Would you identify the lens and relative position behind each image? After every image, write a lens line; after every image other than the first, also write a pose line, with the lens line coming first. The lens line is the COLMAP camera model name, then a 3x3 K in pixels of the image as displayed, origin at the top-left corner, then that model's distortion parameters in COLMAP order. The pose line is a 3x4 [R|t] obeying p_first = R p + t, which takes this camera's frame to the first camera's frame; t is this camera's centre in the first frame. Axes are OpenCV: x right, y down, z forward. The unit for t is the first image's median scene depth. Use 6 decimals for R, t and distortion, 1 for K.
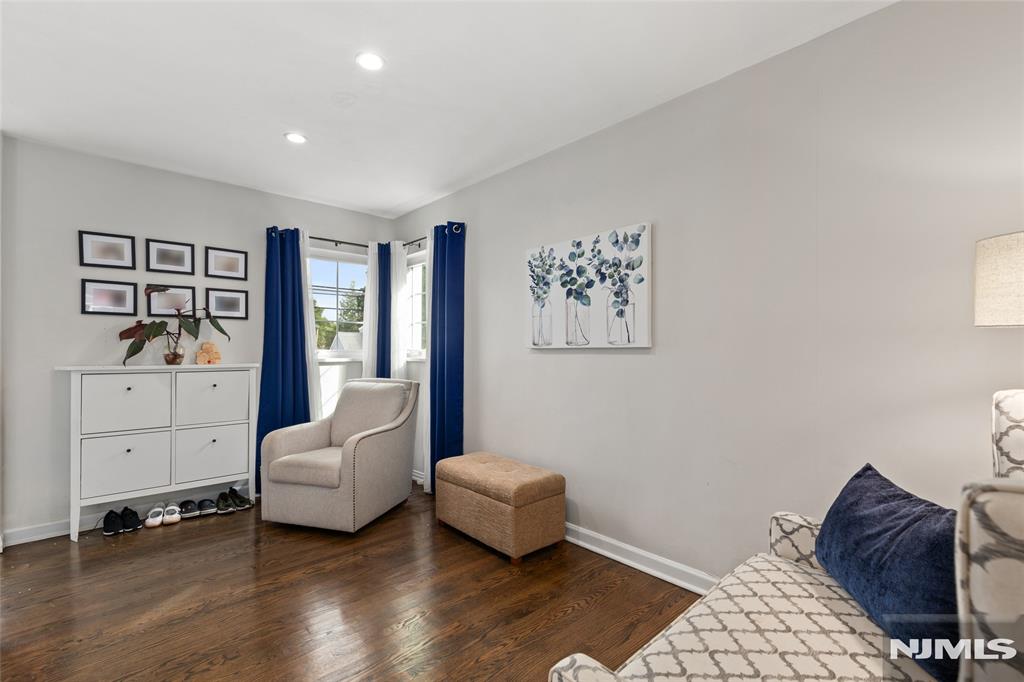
lens RADIAL K [[467.9, 0, 514.9], [0, 467.9, 345.1], [0, 0, 1]] dist [0.012408, 0.000080]
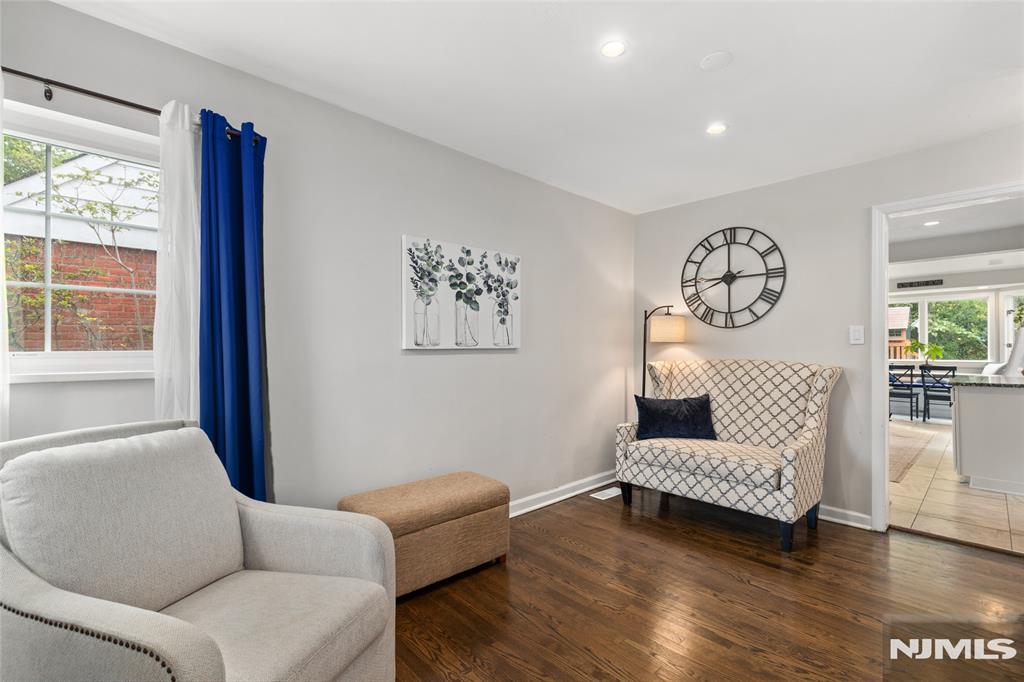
lens RADIAL K [[467.9, 0, 512.4], [0, 467.9, 346.9], [0, 0, 1]] dist [0.012408, 0.000080]
pose [[-0.025144, 0.012030, 0.999611, -0.937433], [-0.000900, 0.999927, -0.012056, 0.014735], [-0.999683, -0.001203, -0.025132, 0.924382]]
